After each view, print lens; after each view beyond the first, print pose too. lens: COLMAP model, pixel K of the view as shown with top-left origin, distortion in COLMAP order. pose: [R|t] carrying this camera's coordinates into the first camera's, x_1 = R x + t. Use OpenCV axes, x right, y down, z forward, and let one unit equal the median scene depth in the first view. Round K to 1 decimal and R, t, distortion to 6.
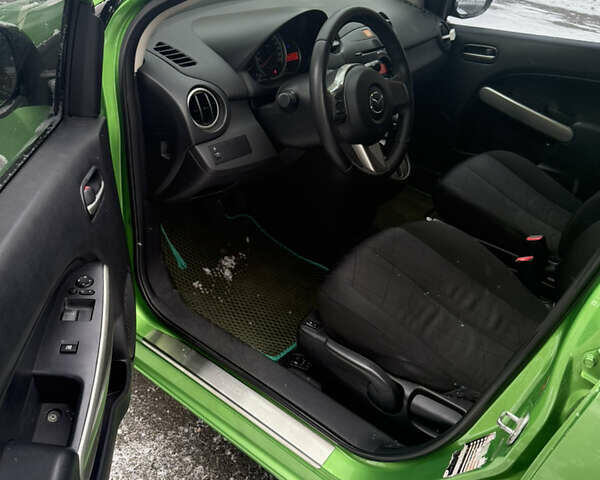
lens RADIAL K [[543.8, 0, 300.0], [0, 543.8, 240.0], [0, 0, 1]] dist [0.132487, -0.220420]
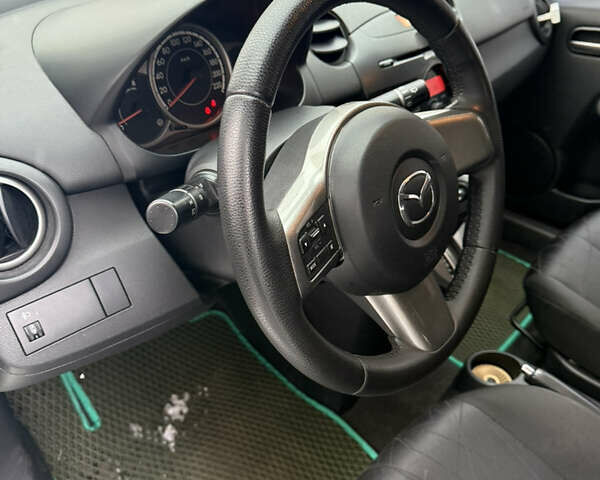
lens RADIAL K [[543.8, 0, 300.0], [0, 543.8, 240.0], [0, 0, 1]] dist [0.132487, -0.220420]
pose [[0.995237, -0.001988, -0.097466, 0.075587], [0.005094, 0.999487, 0.031633, -0.190202], [0.097353, -0.031979, 0.994736, 0.479768]]
